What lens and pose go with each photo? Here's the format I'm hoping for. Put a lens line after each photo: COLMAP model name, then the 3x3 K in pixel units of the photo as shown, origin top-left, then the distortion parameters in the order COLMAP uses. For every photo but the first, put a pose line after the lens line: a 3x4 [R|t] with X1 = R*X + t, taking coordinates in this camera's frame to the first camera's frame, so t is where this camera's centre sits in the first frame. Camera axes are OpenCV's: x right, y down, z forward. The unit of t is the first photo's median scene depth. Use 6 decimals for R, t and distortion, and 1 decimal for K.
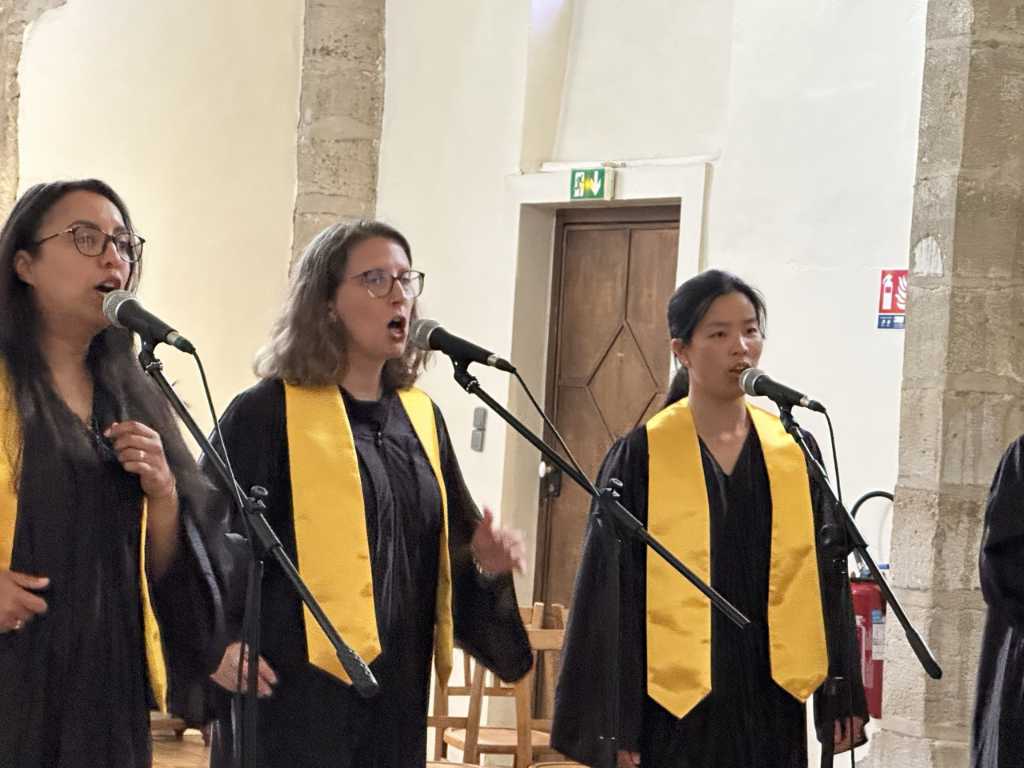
lens RADIAL K [[2840.0, 0, 512.0], [0, 2840.0, 384.0], [0, 0, 1]] dist [0.178311, 1.317777]
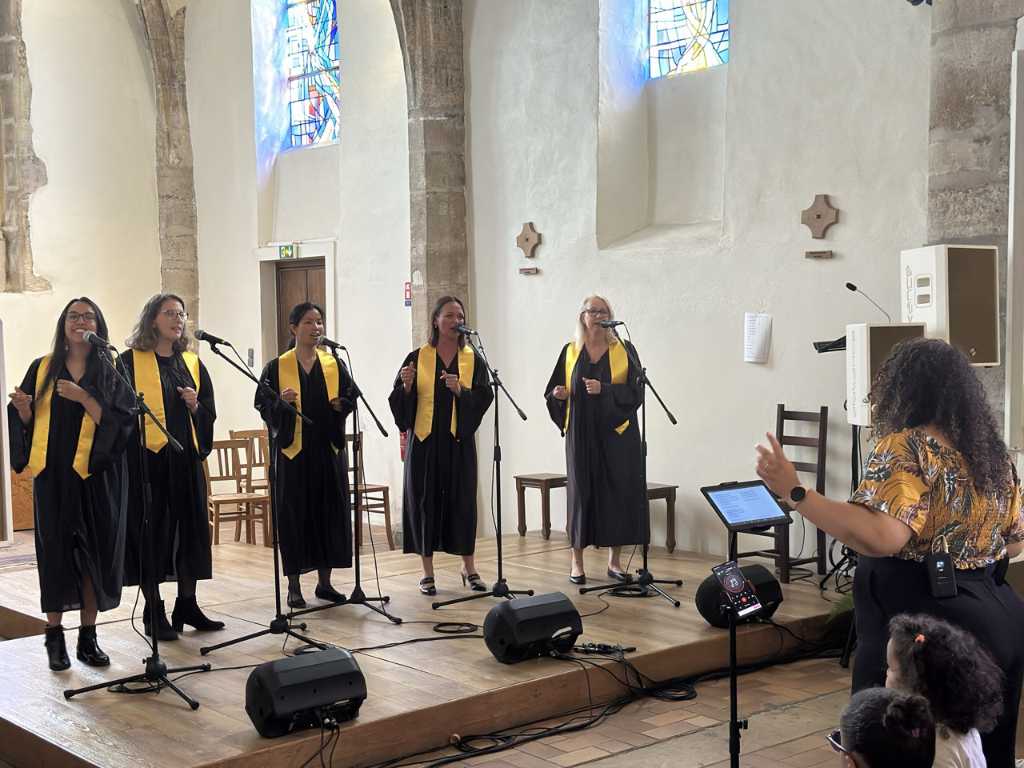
lens RADIAL K [[1428.1, 0, 480.1], [0, 1428.1, 386.0], [0, 0, 1]] dist [0.368167, -0.880883]
pose [[0.988890, -0.081644, 0.124220, 0.028976], [0.075710, 0.995785, 0.051772, -0.008932], [-0.127923, -0.041792, 0.990903, -0.229408]]
